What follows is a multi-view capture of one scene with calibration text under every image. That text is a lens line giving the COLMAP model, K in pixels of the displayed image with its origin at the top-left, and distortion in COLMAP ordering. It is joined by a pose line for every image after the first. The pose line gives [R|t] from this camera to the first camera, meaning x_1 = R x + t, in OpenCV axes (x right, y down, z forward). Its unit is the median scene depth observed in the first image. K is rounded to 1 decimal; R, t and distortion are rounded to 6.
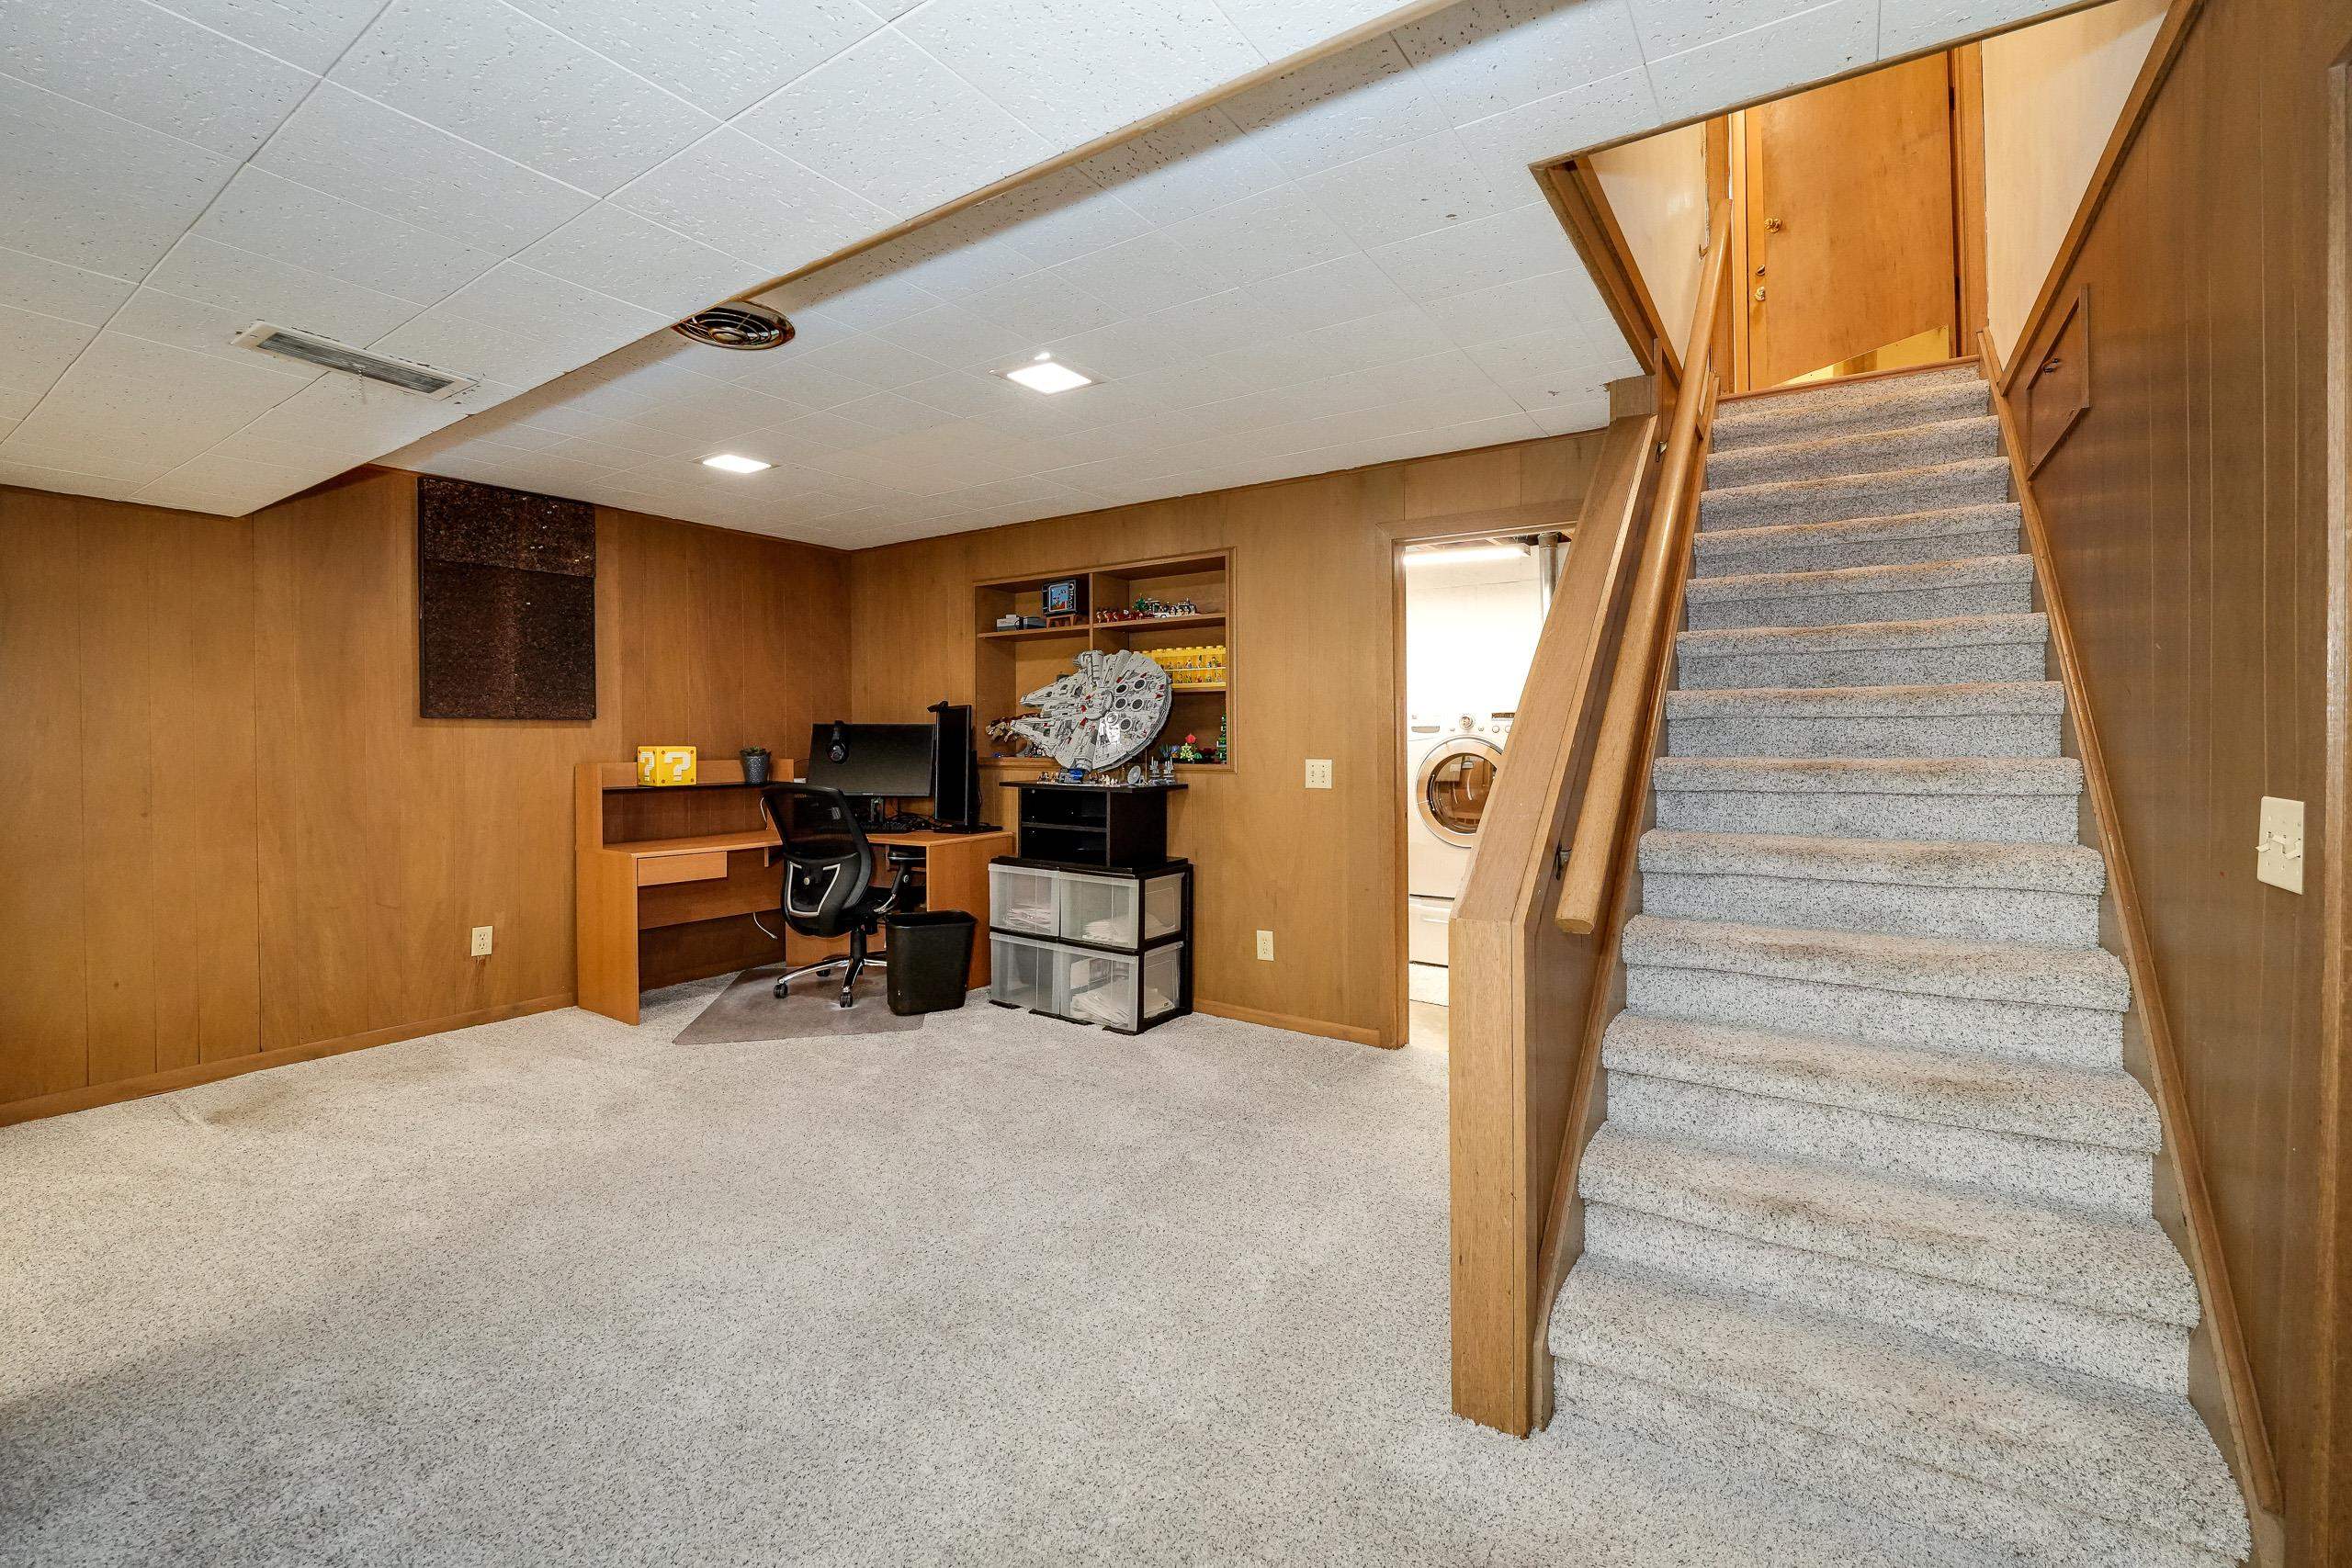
lens RADIAL K [[949.4, 0, 1182.7], [0, 949.4, 729.3], [0, 0, 1]] dist [-0.018664, 0.000069]
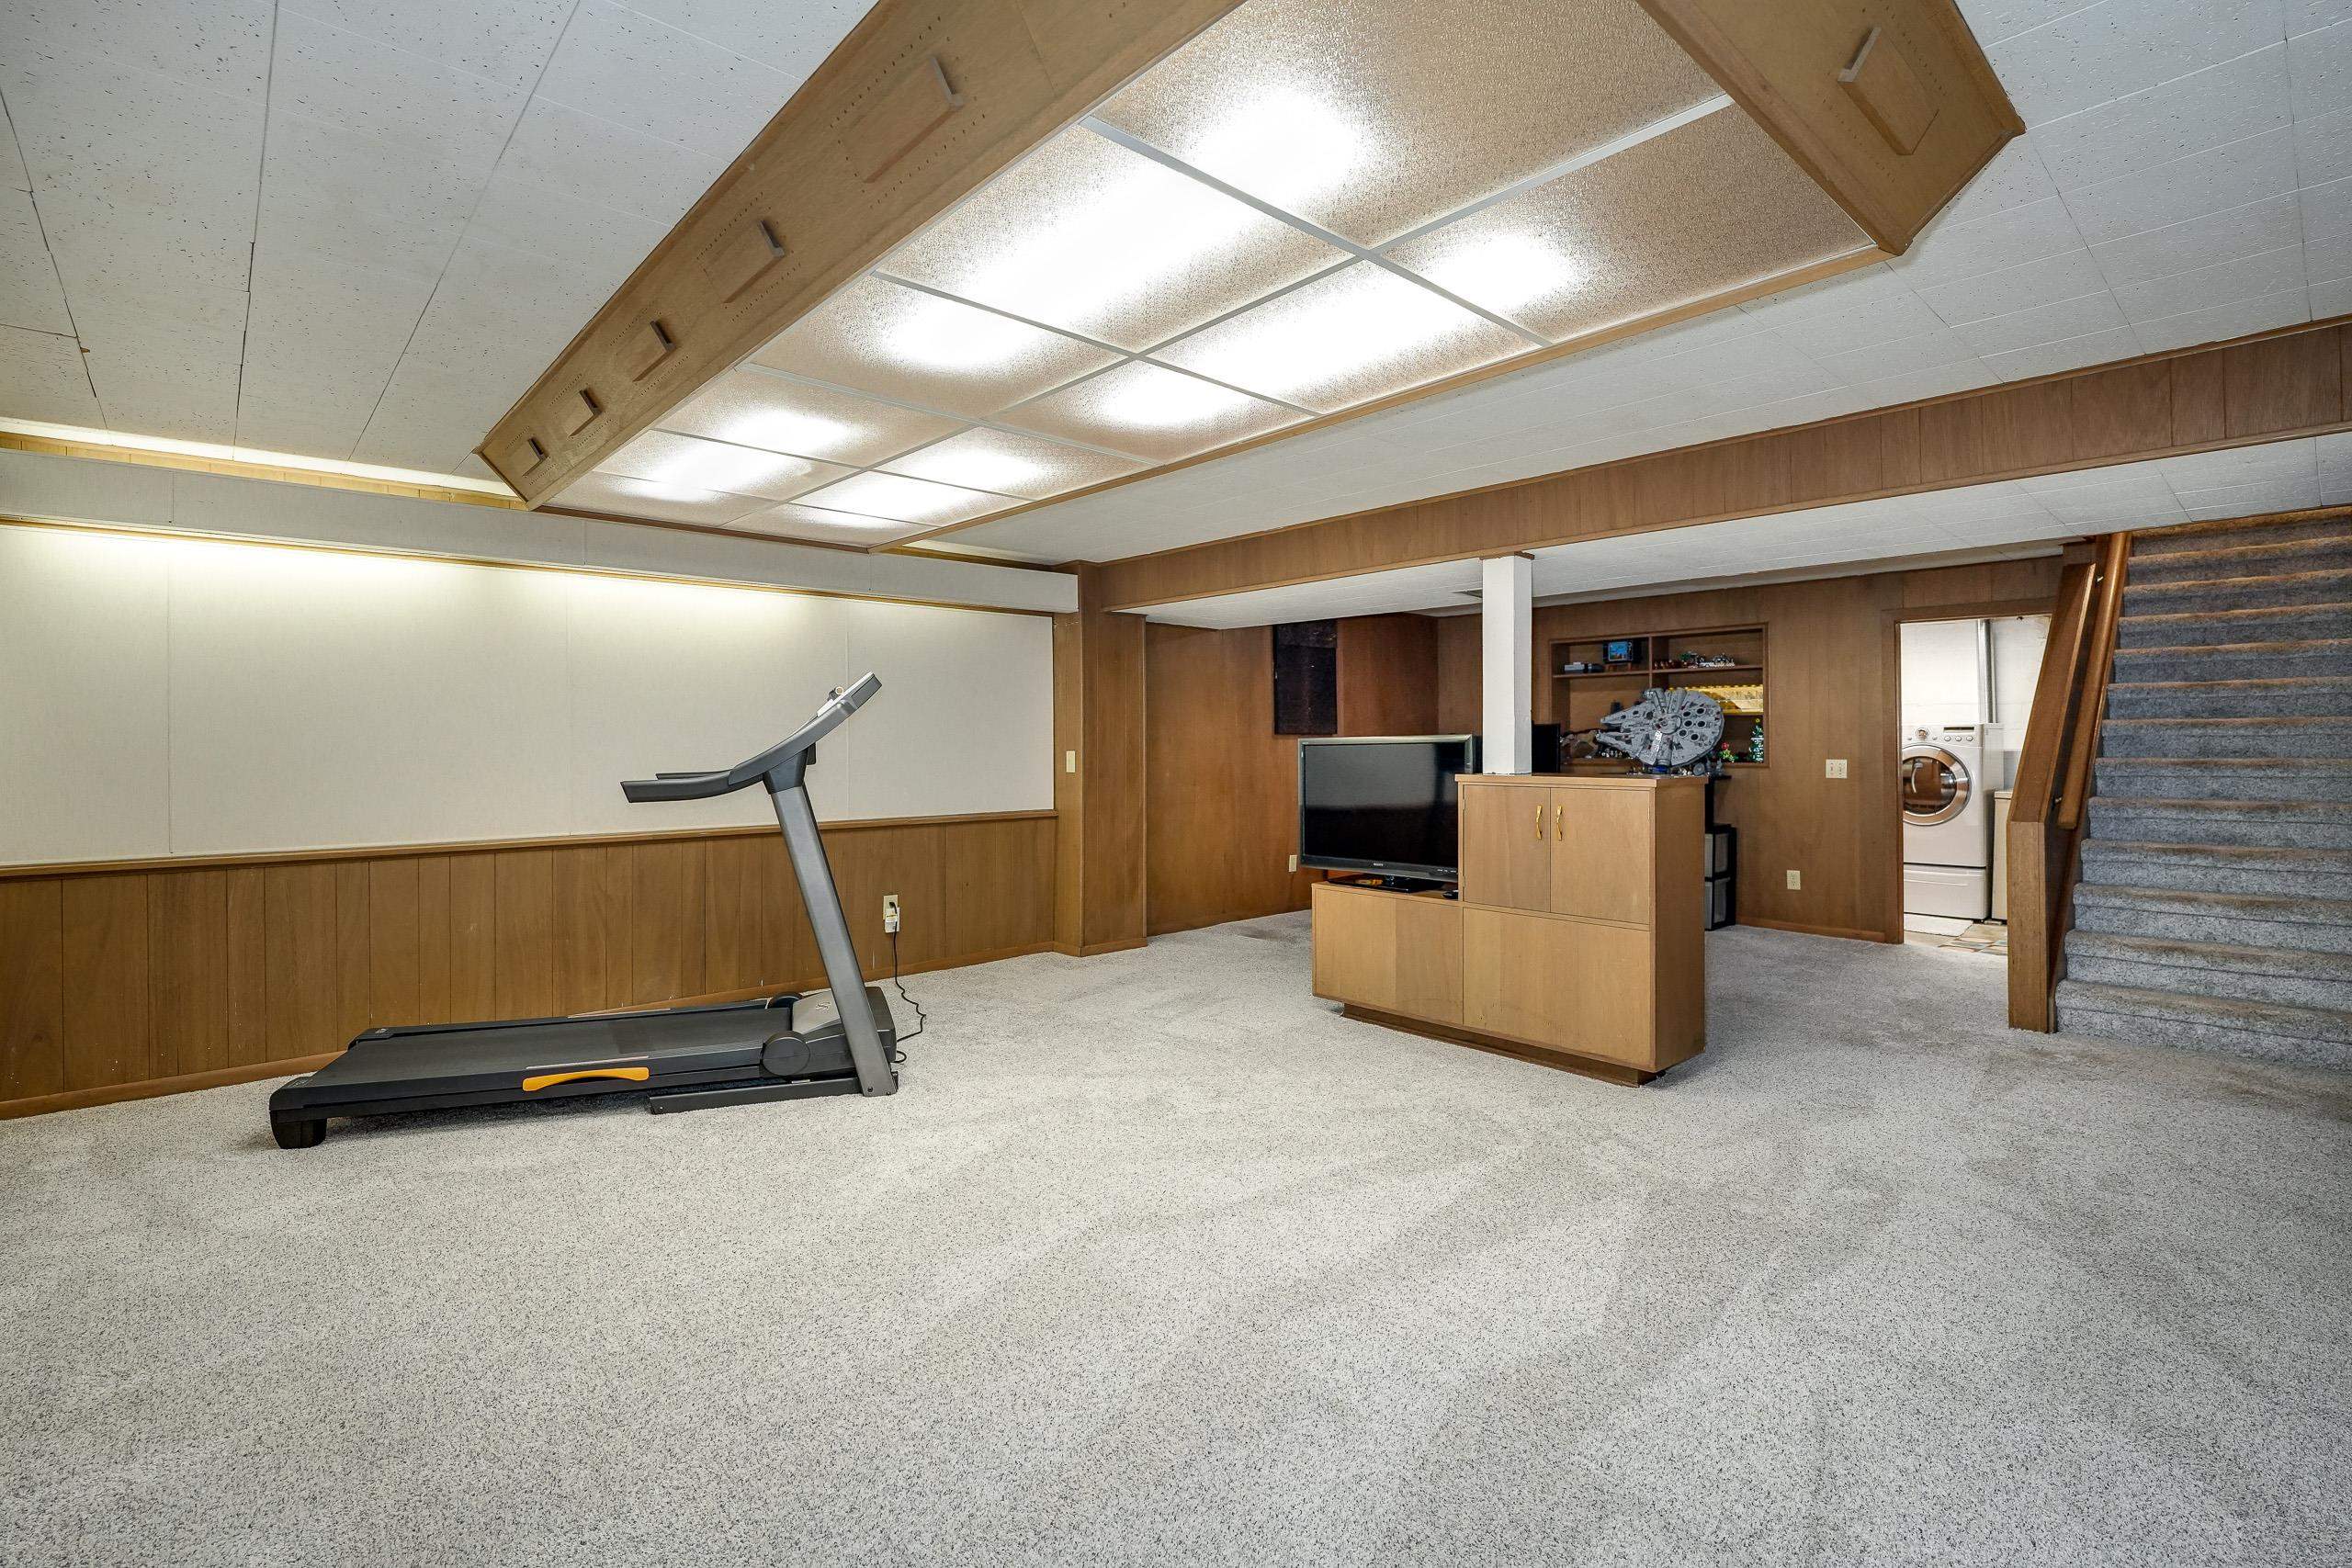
lens RADIAL K [[1075.8, 0, 1162.6], [0, 1075.8, 719.1], [0, 0, 1]] dist [-0.000897, 0.000157]
pose [[0.974287, -0.004494, -0.225265, -0.514782], [0.001990, 0.999934, -0.011340, -0.016366], [0.225301, 0.010600, 0.974232, -0.935004]]
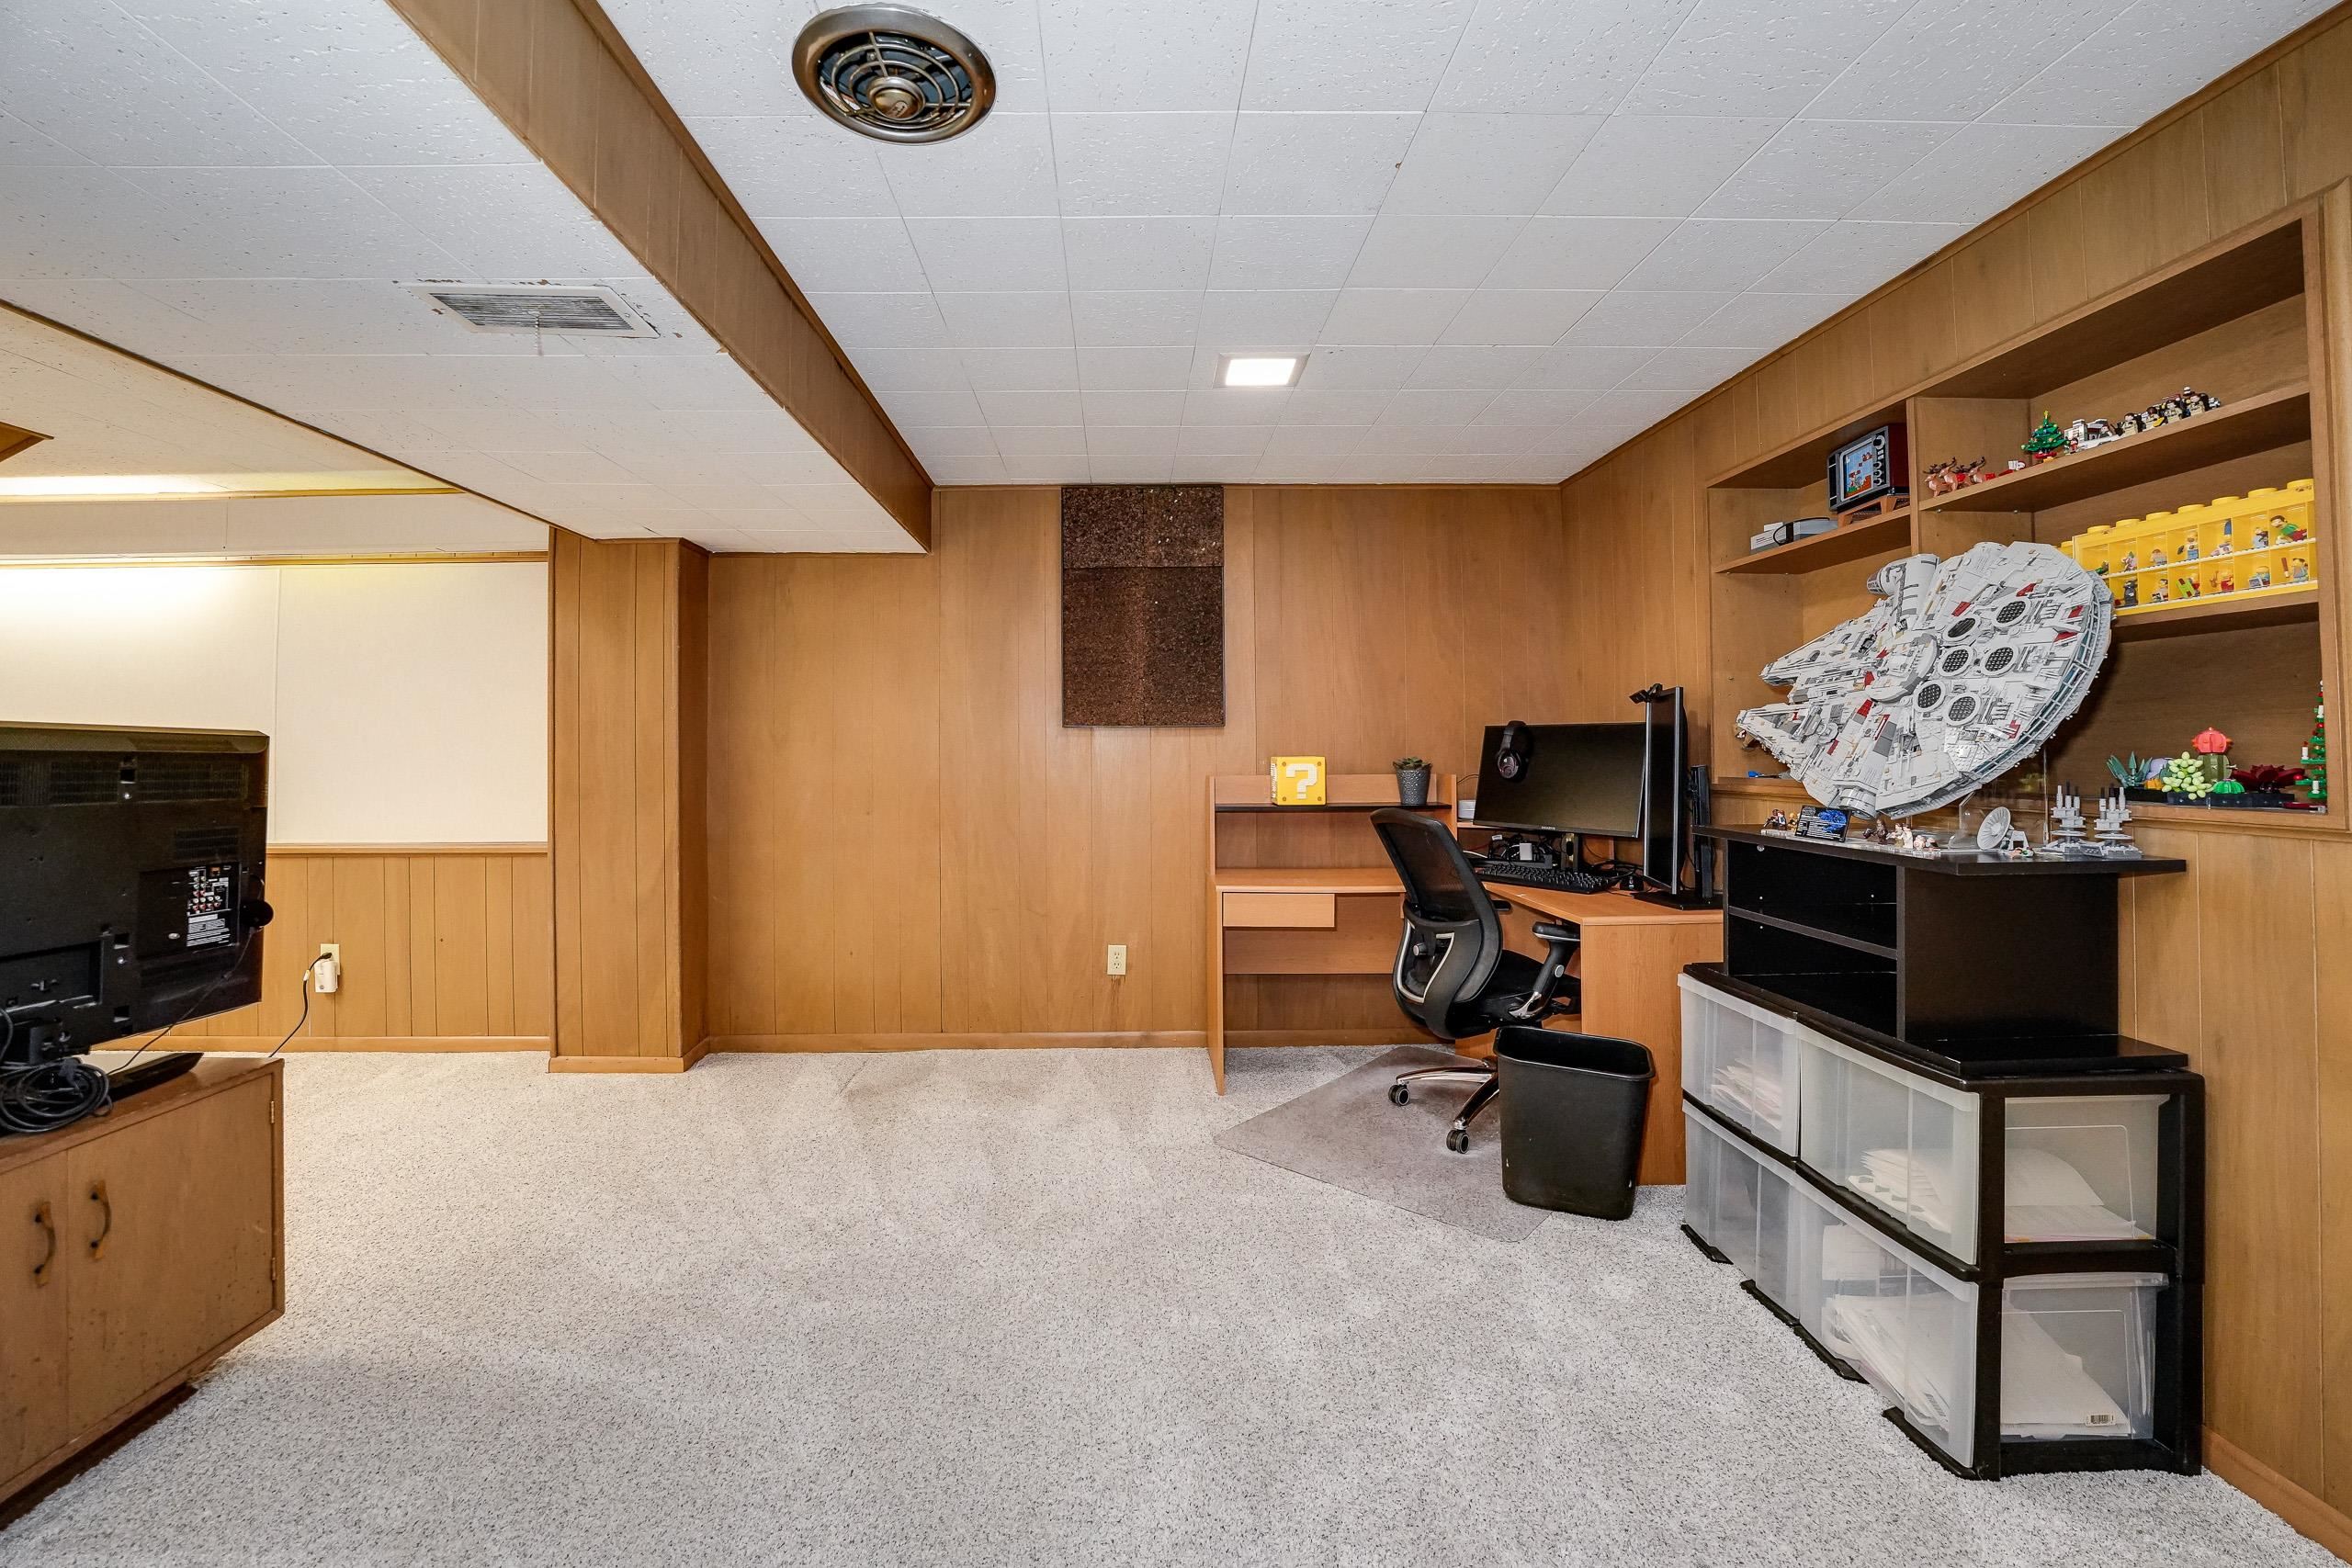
lens RADIAL K [[949.4, 0, 1182.7], [0, 949.4, 729.3], [0, 0, 1]] dist [-0.018664, 0.000069]
pose [[0.584724, -0.019634, -0.810995, 0.075121], [0.011354, 0.999807, -0.016019, 0.006773], [0.811153, 0.000158, 0.584834, 0.467525]]
